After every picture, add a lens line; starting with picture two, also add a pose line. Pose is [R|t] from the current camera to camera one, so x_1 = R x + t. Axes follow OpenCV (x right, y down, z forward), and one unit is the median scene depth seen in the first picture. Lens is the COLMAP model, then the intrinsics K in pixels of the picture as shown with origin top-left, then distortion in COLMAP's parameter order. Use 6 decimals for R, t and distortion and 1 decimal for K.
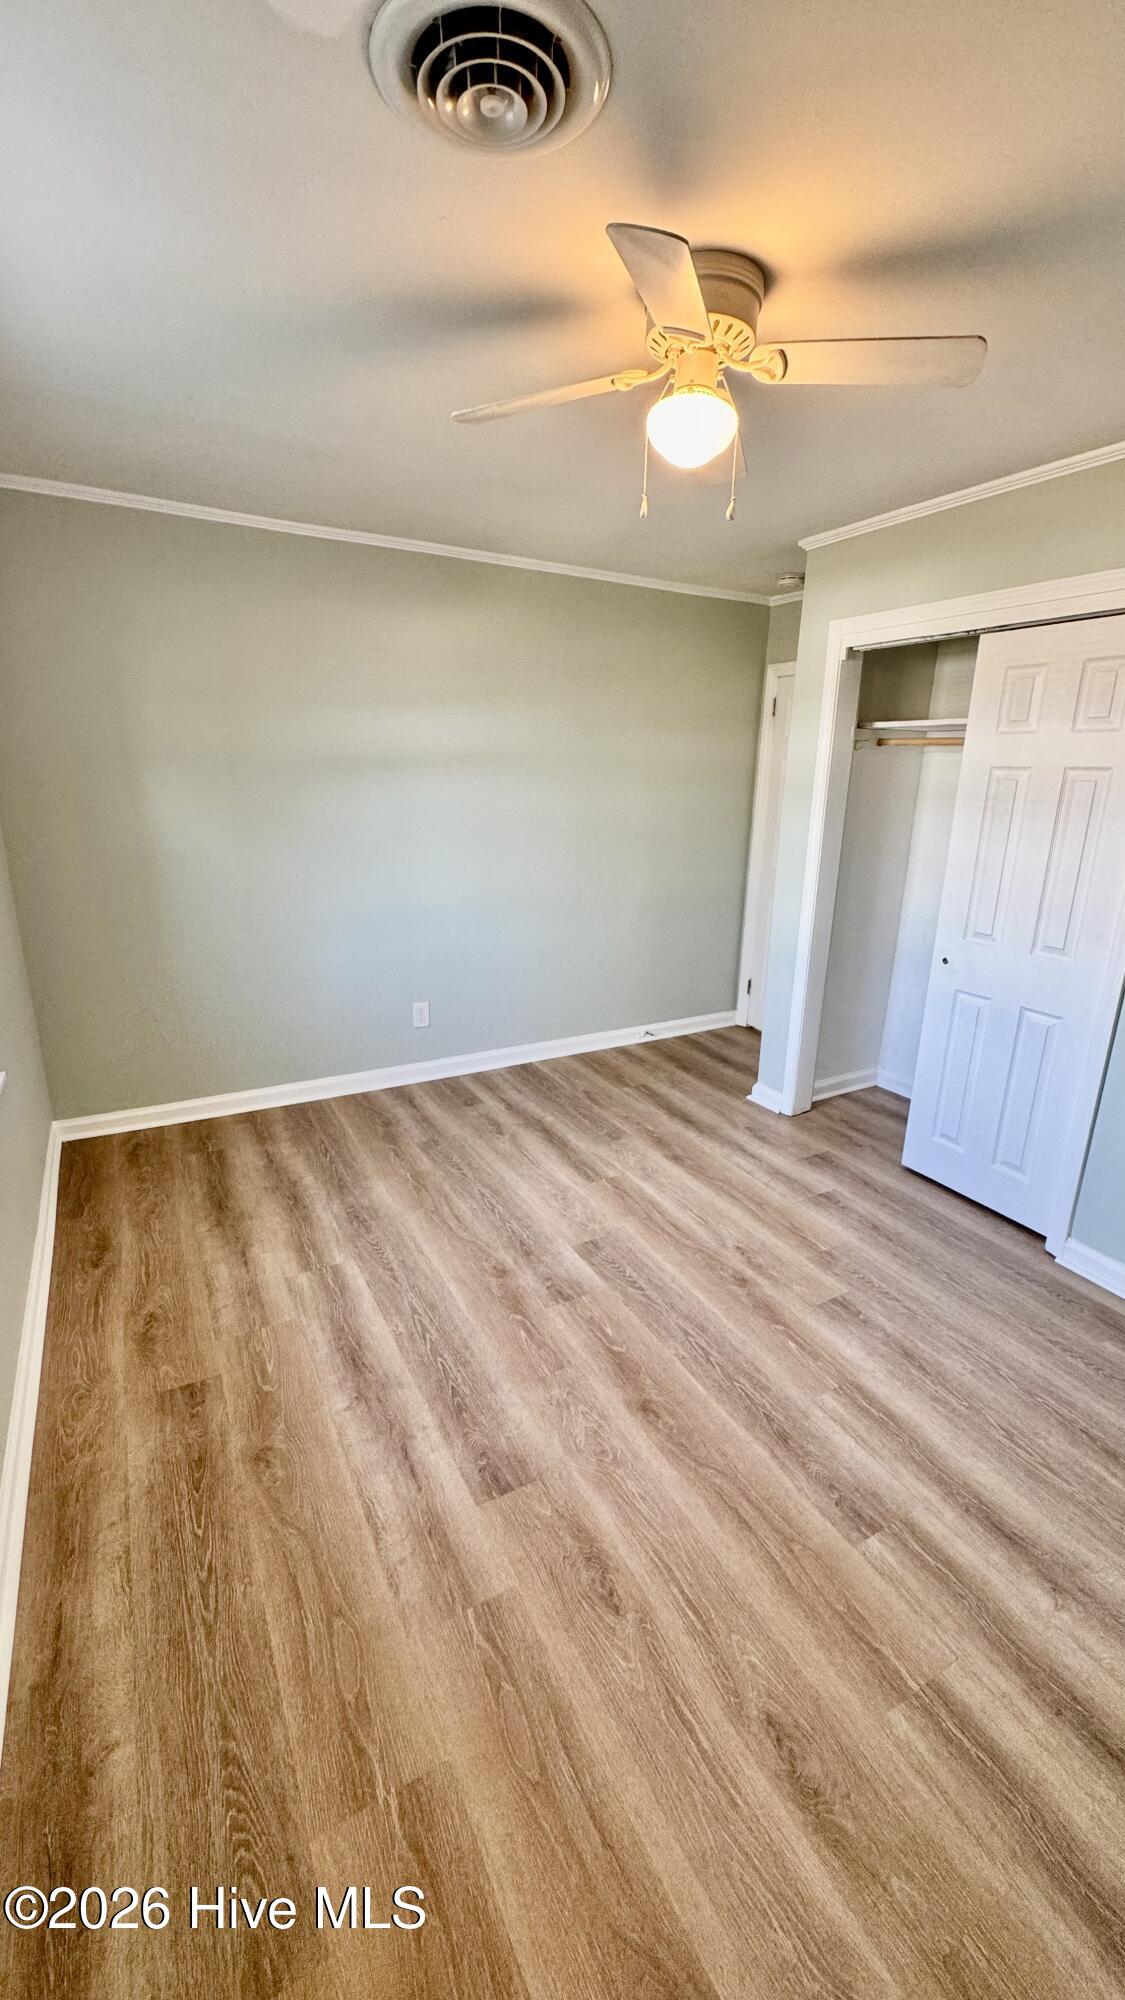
lens RADIAL K [[789.0, 0, 556.7], [0, 789.0, 1006.2], [0, 0, 1]] dist [-0.010141, -0.000089]
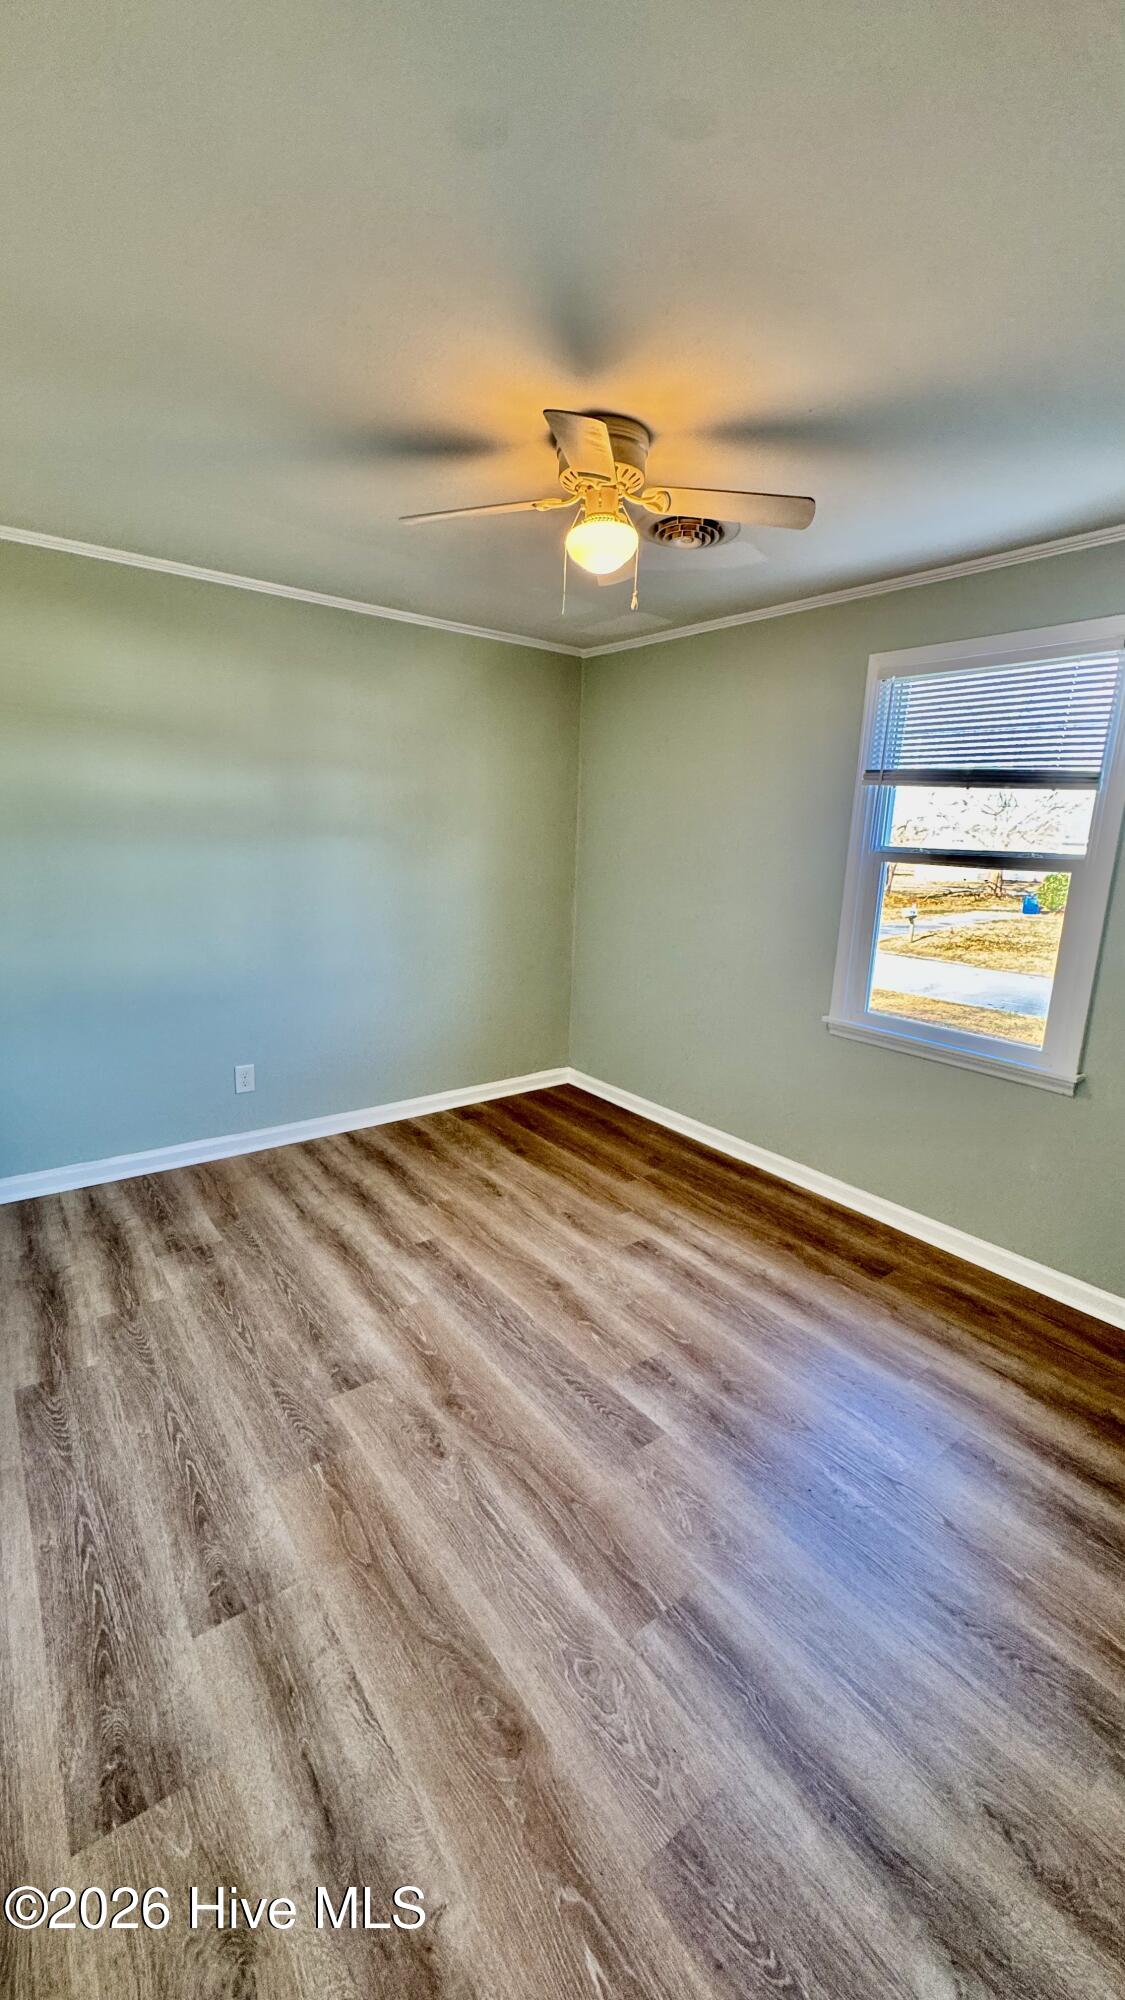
lens RADIAL K [[789.0, 0, 559.6], [0, 789.0, 997.8], [0, 0, 1]] dist [-0.010141, -0.000089]
pose [[-0.986705, -0.027162, -0.160233, 0.299516], [-0.100986, 0.874961, 0.473545, -0.488826], [0.127336, 0.483431, -0.866072, 1.712643]]
